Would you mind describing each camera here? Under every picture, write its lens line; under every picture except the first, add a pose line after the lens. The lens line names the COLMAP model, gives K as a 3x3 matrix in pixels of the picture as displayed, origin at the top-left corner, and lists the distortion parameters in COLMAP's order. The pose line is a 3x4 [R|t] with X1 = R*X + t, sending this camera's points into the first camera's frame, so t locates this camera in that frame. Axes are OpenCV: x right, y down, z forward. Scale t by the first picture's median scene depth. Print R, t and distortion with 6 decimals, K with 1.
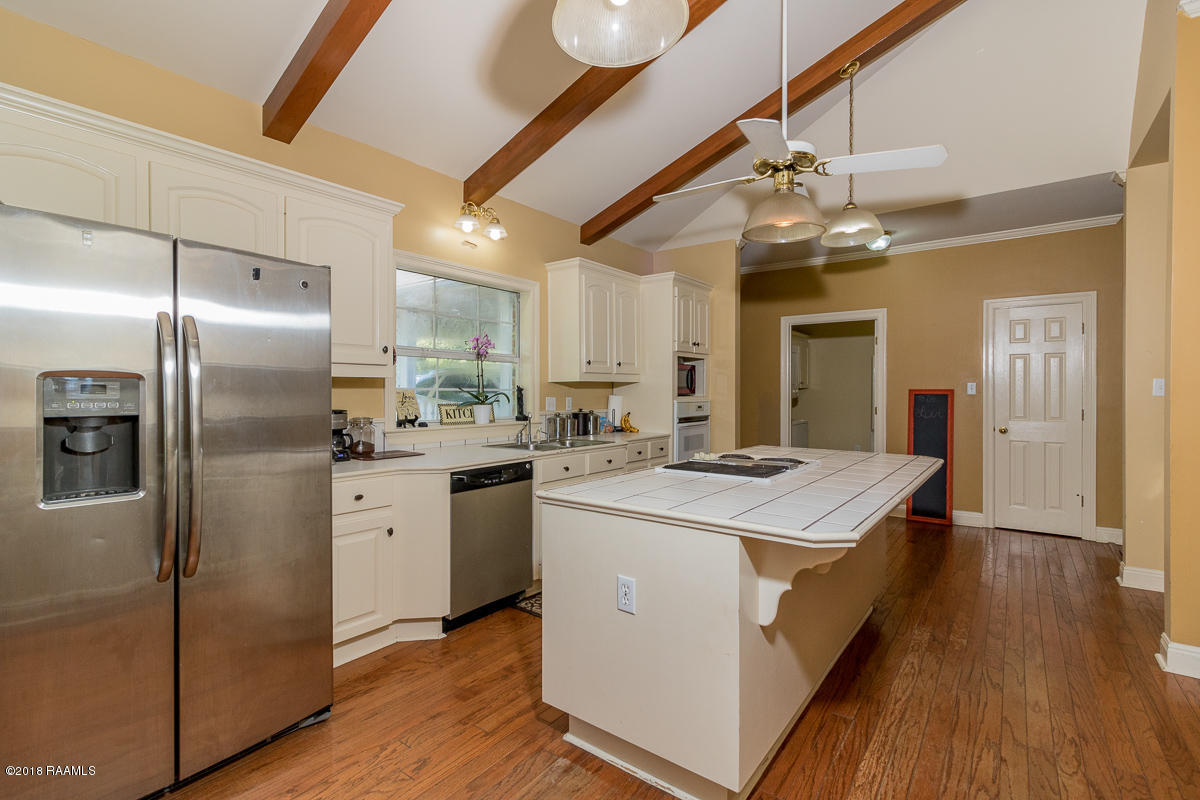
lens RADIAL K [[549.6, 0, 600.3], [0, 549.6, 395.6], [0, 0, 1]] dist [0.003063, -0.000521]
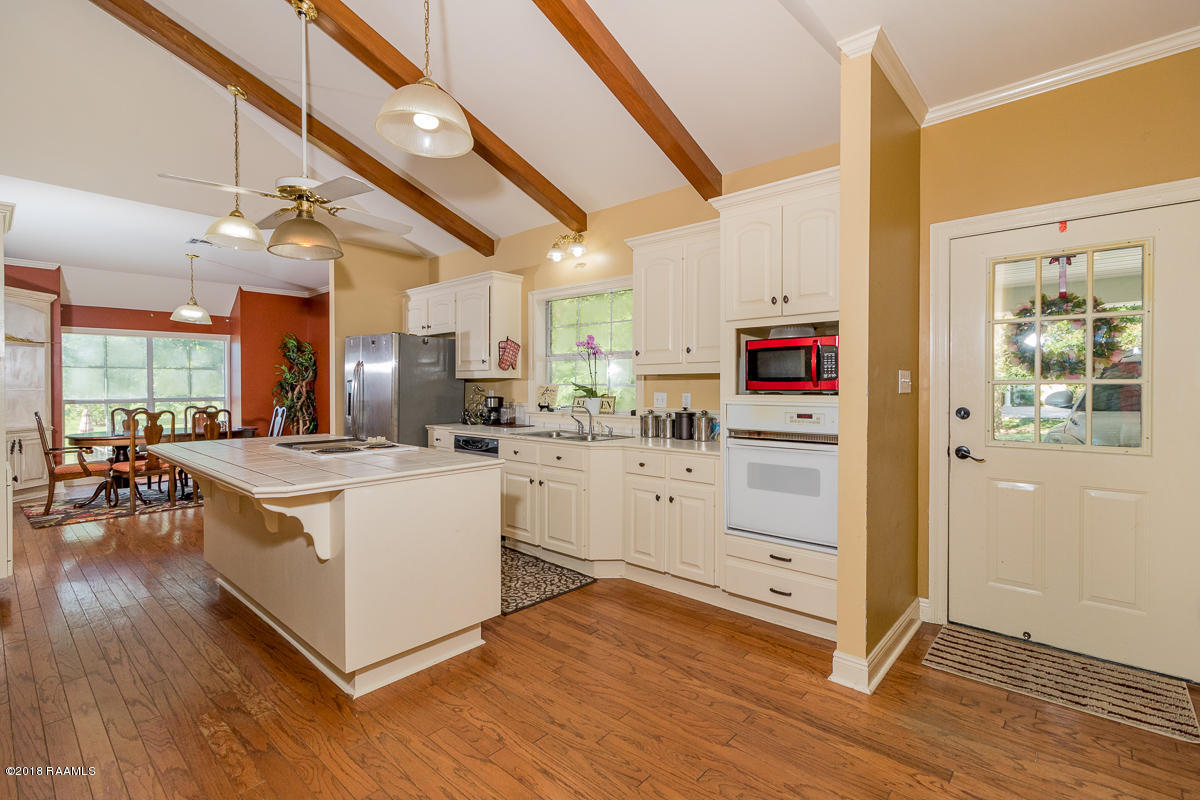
lens RADIAL K [[549.6, 0, 607.5], [0, 549.6, 397.1], [0, 0, 1]] dist [0.003063, -0.000521]
pose [[-0.076290, 0.019752, -0.996890, 0.966985], [-0.008725, 0.999752, 0.020477, -0.008994], [0.997048, 0.010260, -0.076098, 1.143523]]
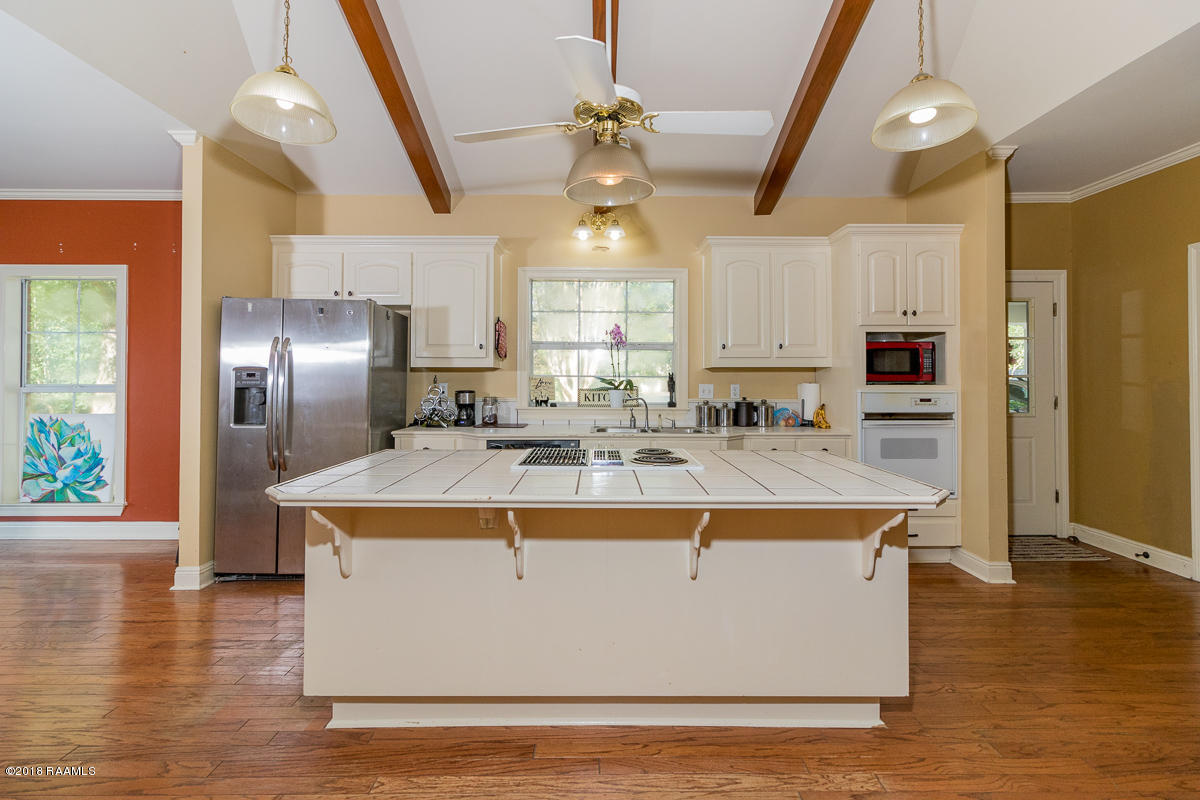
lens RADIAL K [[549.6, 0, 602.3], [0, 549.6, 380.7], [0, 0, 1]] dist [0.003063, -0.000521]
pose [[0.609426, 0.000733, -0.792842, 0.660911], [-0.009394, 0.999936, -0.006296, 0.004999], [0.792787, 0.011285, 0.609394, 0.307701]]
